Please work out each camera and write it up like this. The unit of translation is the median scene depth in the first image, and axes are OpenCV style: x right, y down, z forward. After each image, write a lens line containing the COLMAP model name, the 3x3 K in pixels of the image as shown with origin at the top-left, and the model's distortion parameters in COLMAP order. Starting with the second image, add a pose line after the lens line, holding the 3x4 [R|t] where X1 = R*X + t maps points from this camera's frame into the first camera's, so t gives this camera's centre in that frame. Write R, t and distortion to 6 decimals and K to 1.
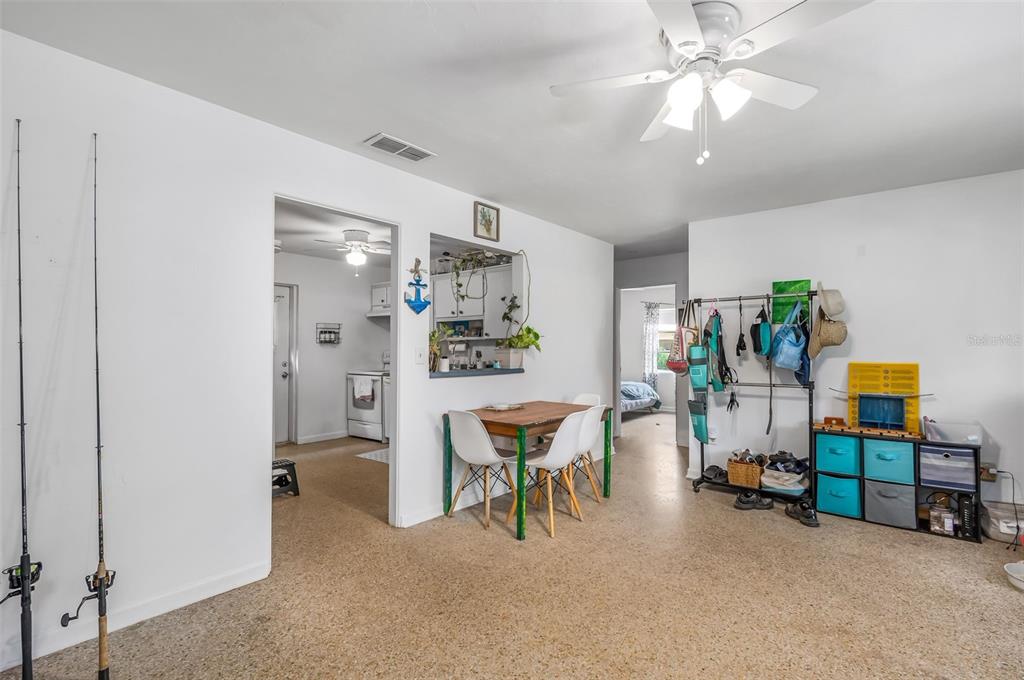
lens RADIAL K [[478.4, 0, 512.5], [0, 478.4, 343.1], [0, 0, 1]] dist [-0.000866, -0.000152]
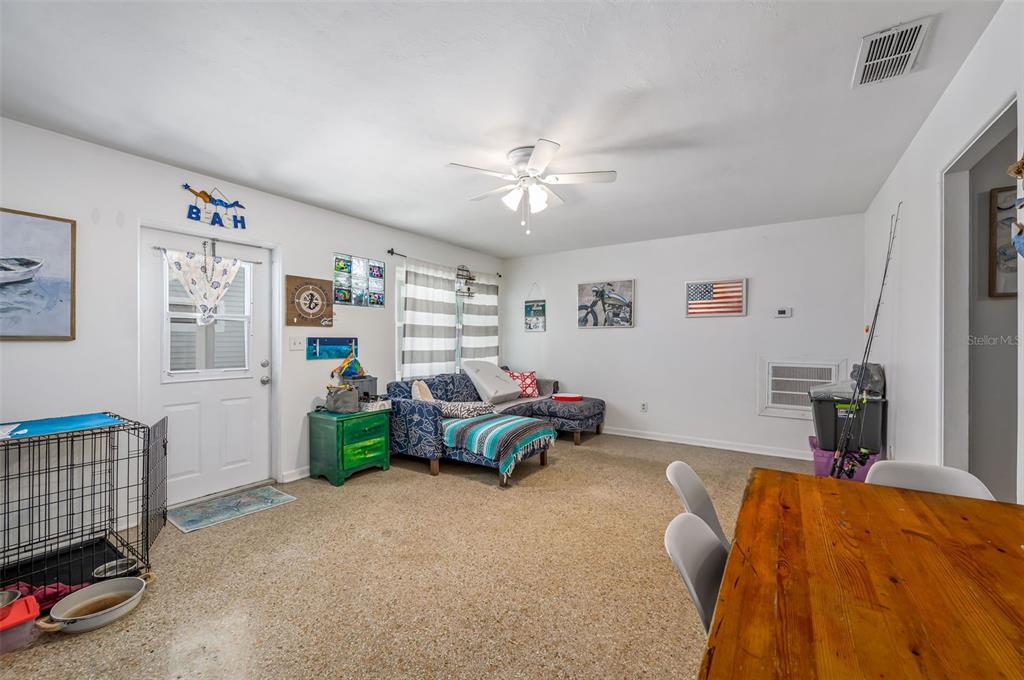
lens RADIAL K [[417.6, 0, 509.3], [0, 417.6, 340.4], [0, 0, 1]] dist [0.000517, 0.000030]
pose [[-0.993157, -0.005151, -0.116671, 0.472100], [-0.003769, 0.999920, -0.012070, 0.030648], [0.116723, -0.011547, -0.993097, 1.856420]]
